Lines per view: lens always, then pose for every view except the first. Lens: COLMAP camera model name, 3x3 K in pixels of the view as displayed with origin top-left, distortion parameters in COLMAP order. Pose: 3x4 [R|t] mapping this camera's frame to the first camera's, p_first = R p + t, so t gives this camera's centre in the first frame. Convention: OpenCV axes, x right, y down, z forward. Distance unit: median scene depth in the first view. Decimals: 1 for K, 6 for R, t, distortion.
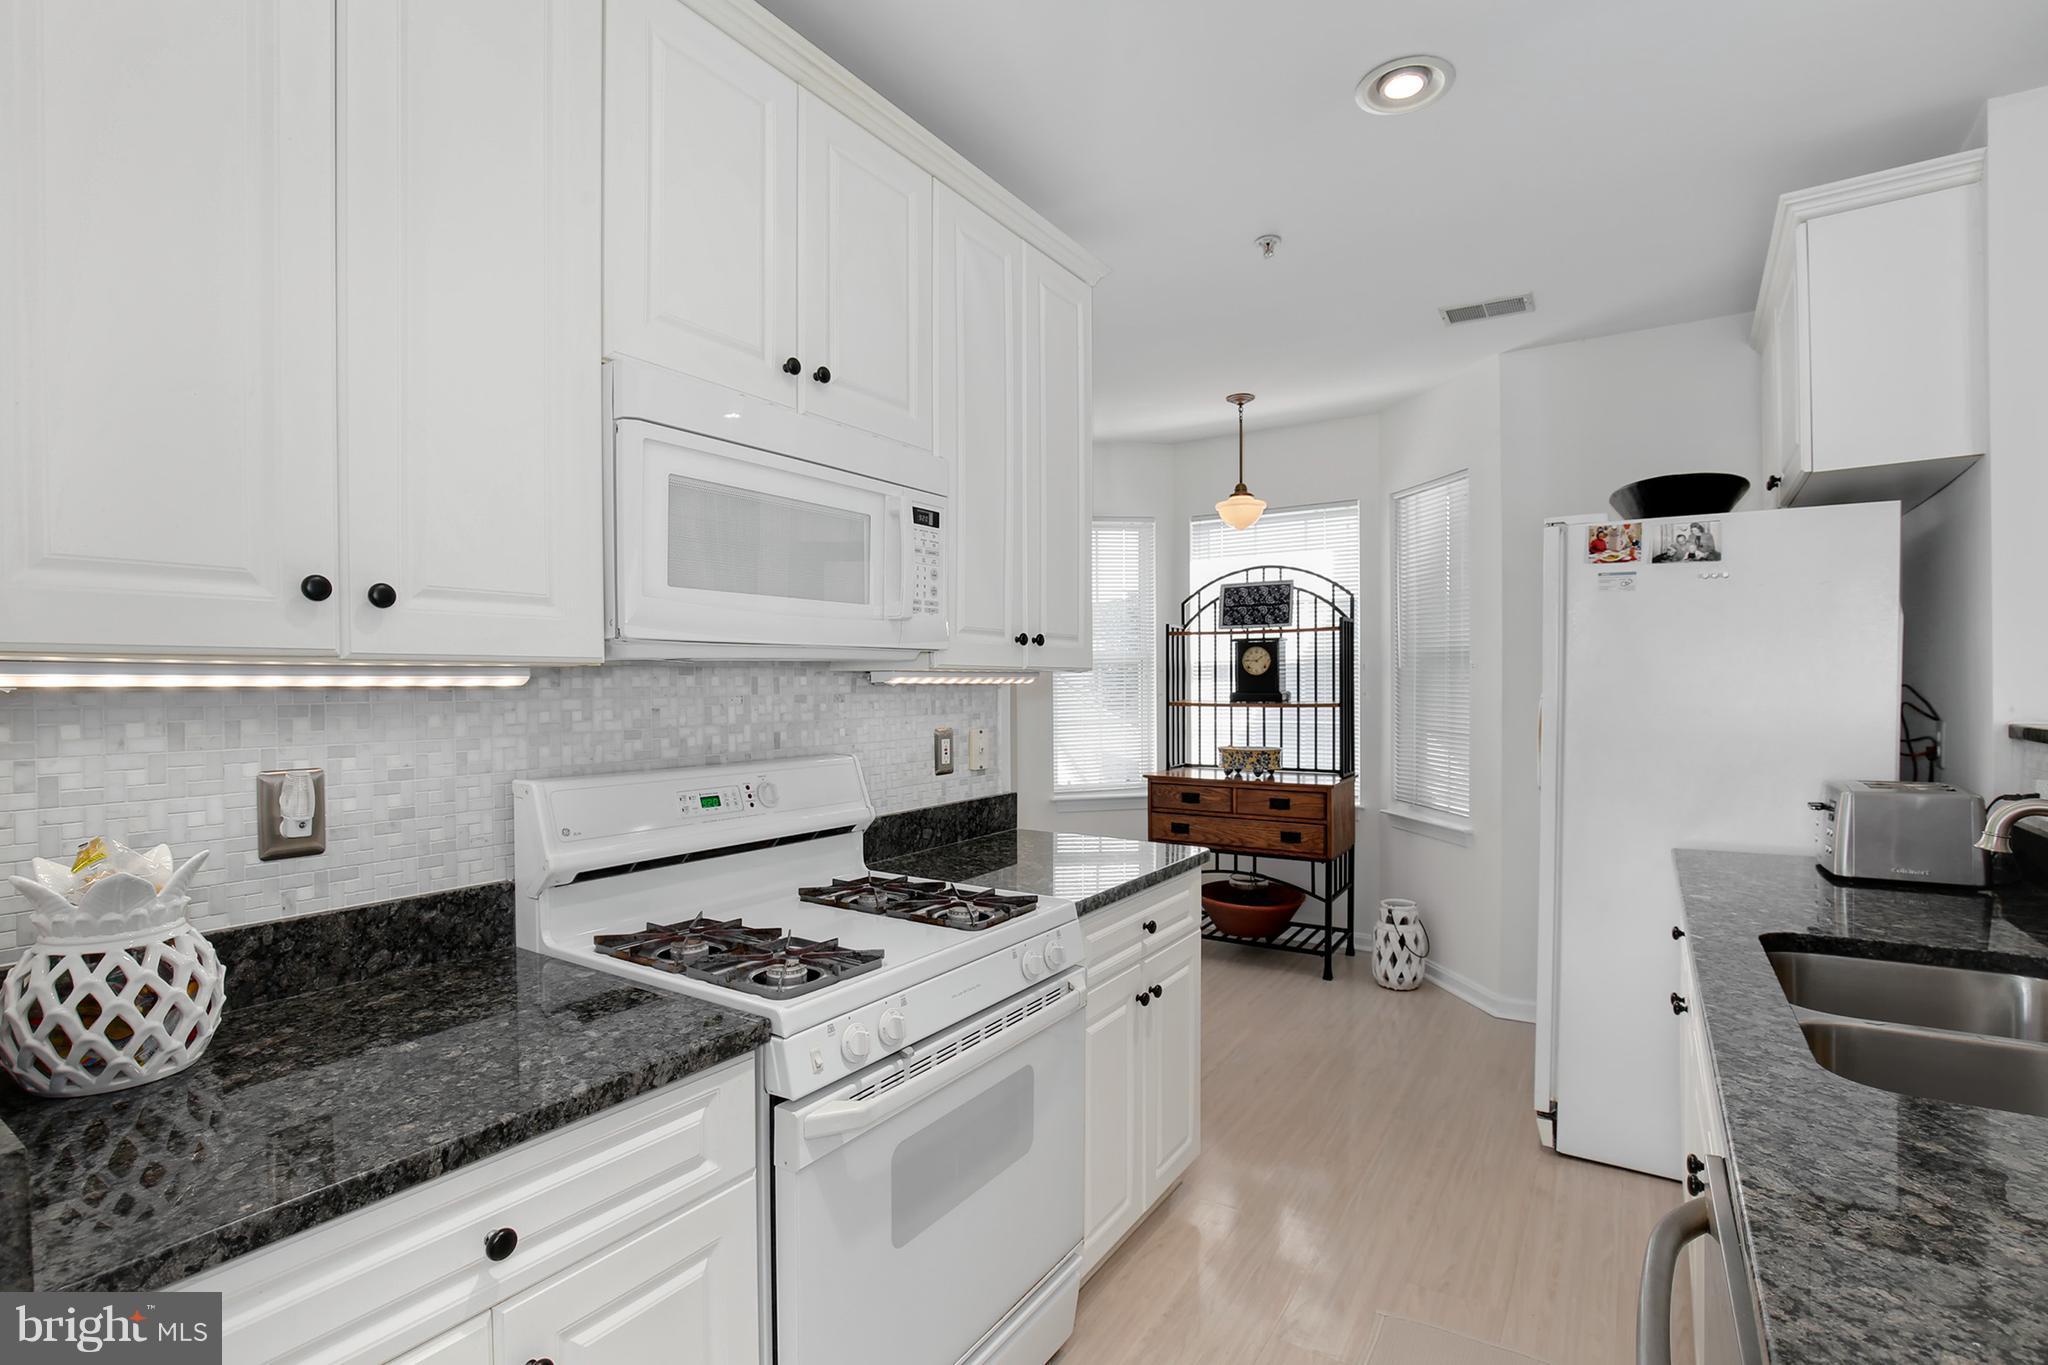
lens RADIAL K [[955.1, 0, 1032.9], [0, 955.1, 699.2], [0, 0, 1]] dist [-0.033272, 0.006896]
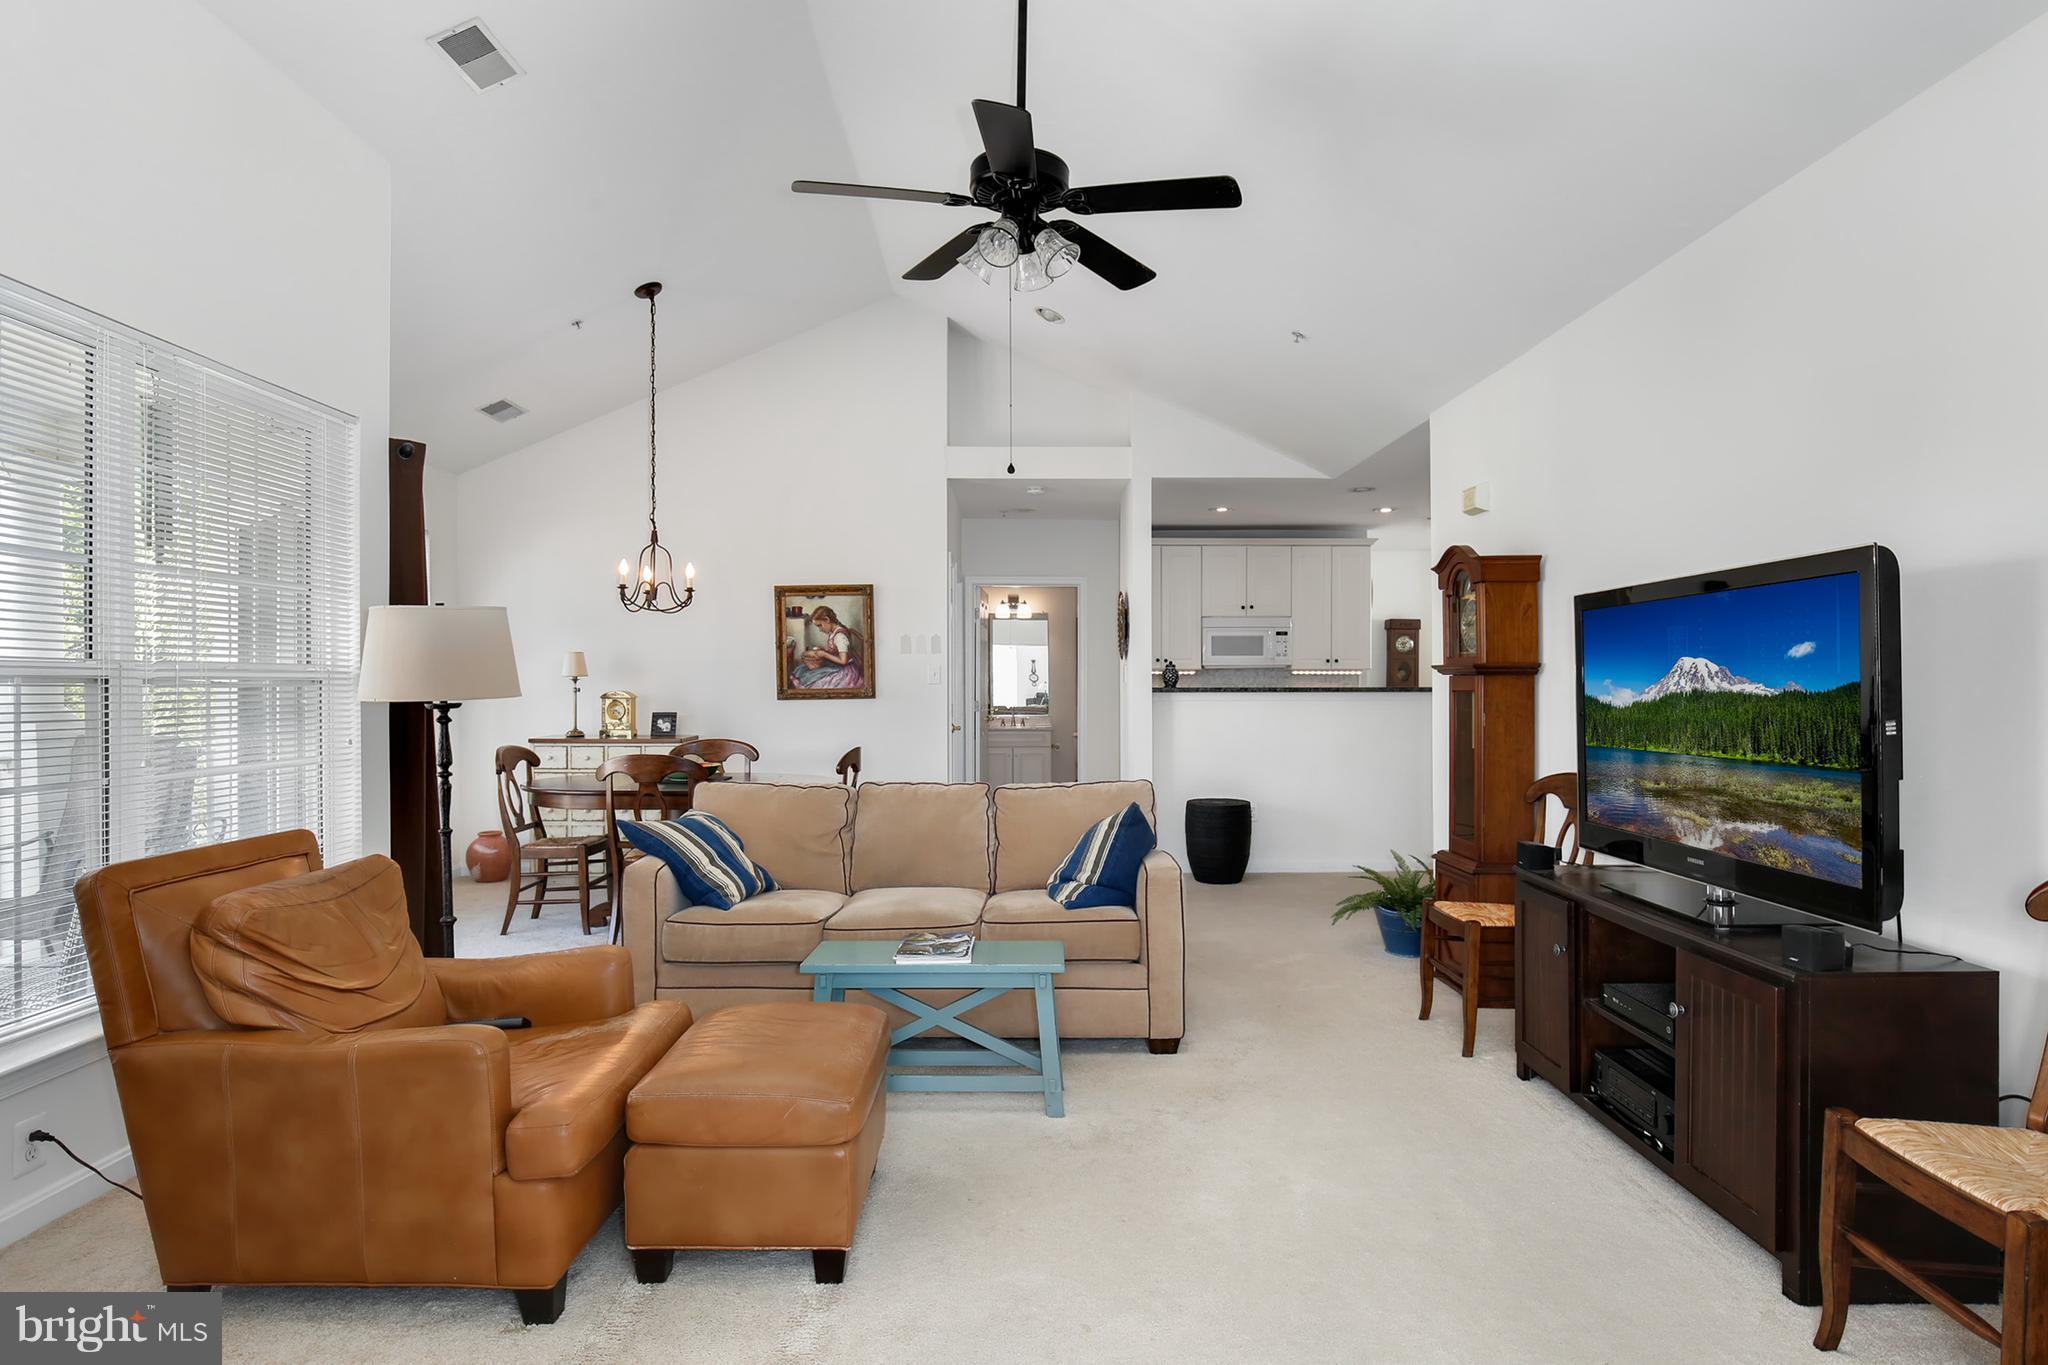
lens RADIAL K [[1130.4, 0, 1036.5], [0, 1130.4, 684.9], [0, 0, 1]] dist [-0.018225, 0.004591]
pose [[0.565601, 0.009362, -0.824626, 1.490578], [-0.018817, 0.999822, -0.001556, 0.024838], [0.824464, 0.016397, 0.565677, -1.176423]]
